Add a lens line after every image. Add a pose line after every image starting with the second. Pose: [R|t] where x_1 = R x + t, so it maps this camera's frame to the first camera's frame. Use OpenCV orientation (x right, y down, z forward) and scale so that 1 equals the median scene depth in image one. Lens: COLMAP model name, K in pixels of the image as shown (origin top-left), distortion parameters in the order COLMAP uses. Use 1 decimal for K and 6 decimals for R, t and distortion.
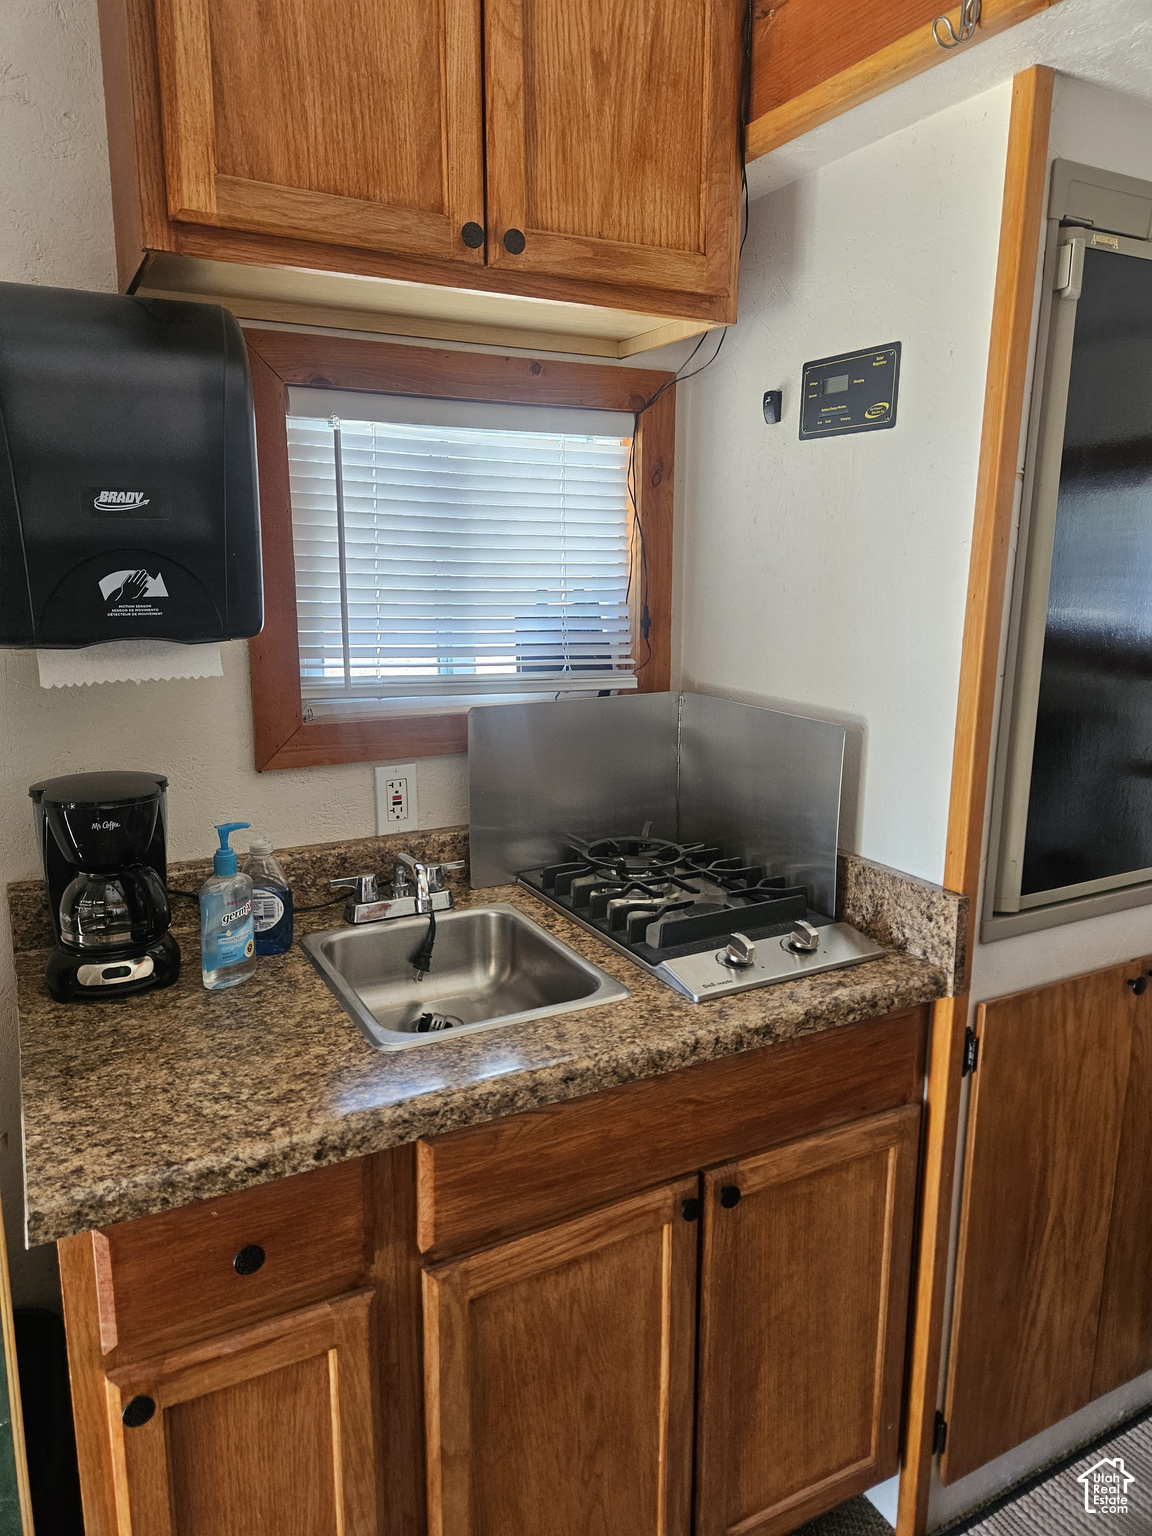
lens RADIAL K [[1026.1, 0, 574.3], [0, 1026.1, 759.3], [0, 0, 1]] dist [0.006567, -0.001907]
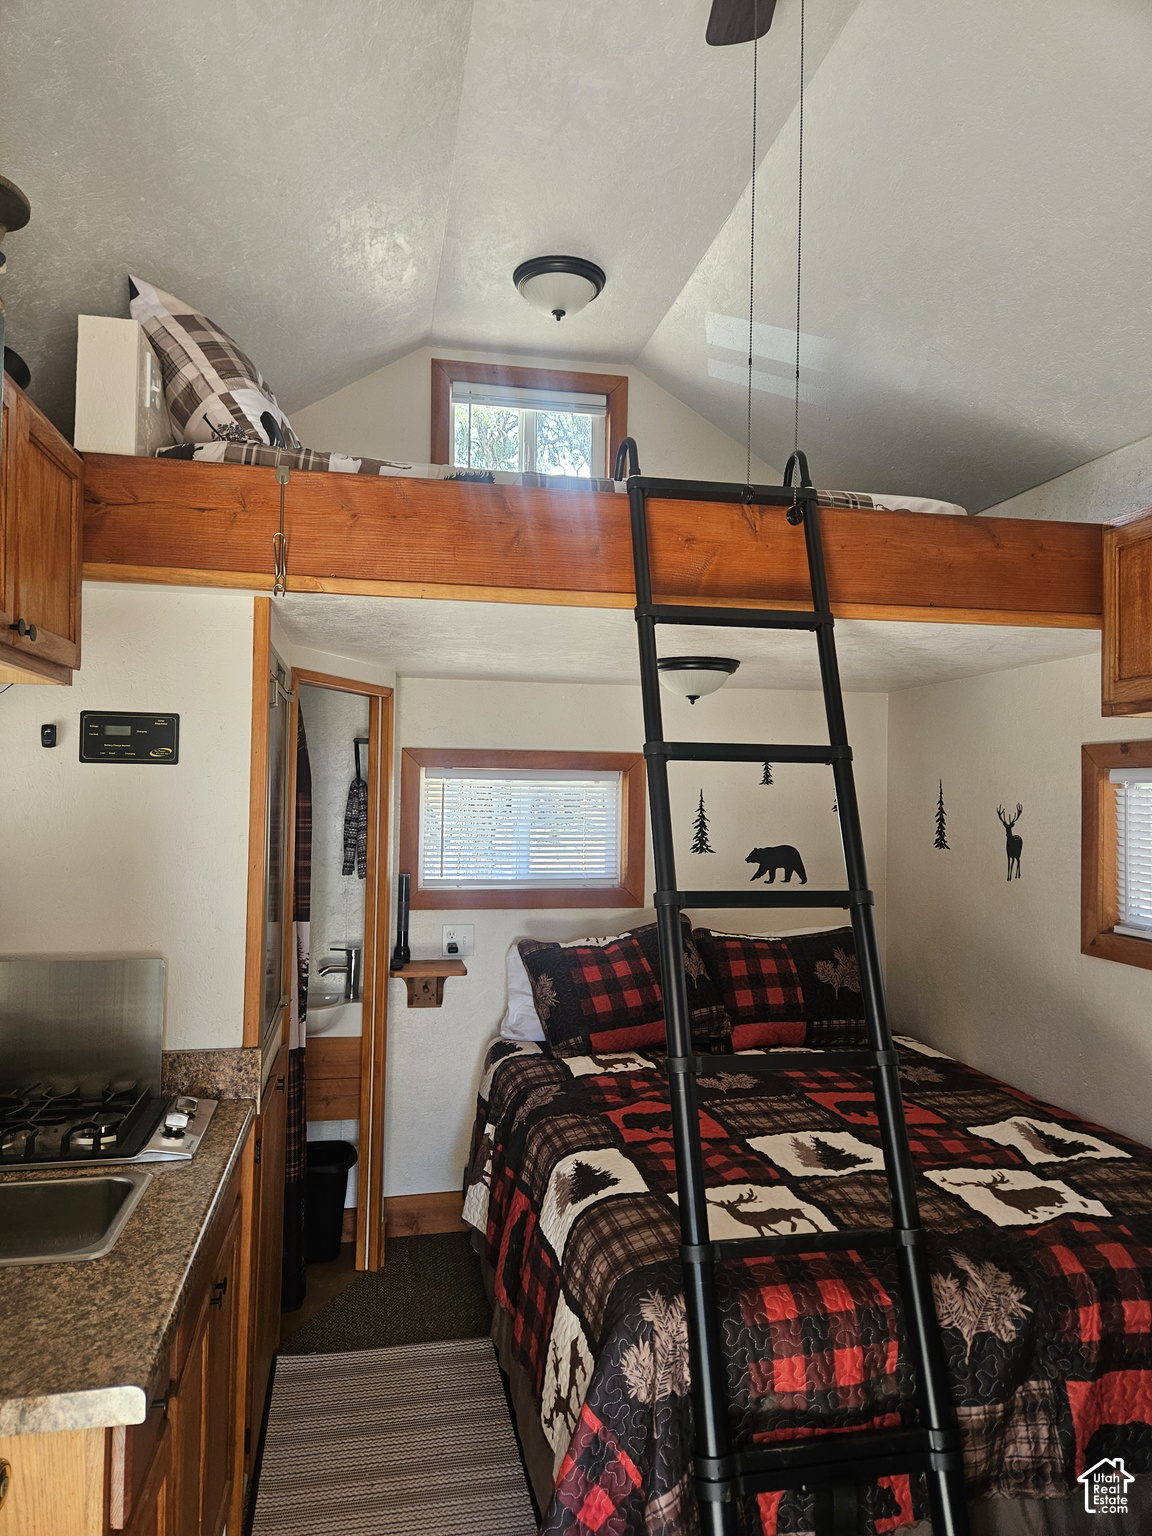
lens RADIAL K [[1026.1, 0, 577.6], [0, 1026.1, 771.4], [0, 0, 1]] dist [0.006567, -0.001907]
pose [[0.281182, 0.022279, 0.959396, -1.007439], [0.187256, 0.979240, -0.077621, -0.072271], [-0.941208, 0.201478, 0.271173, -0.007485]]
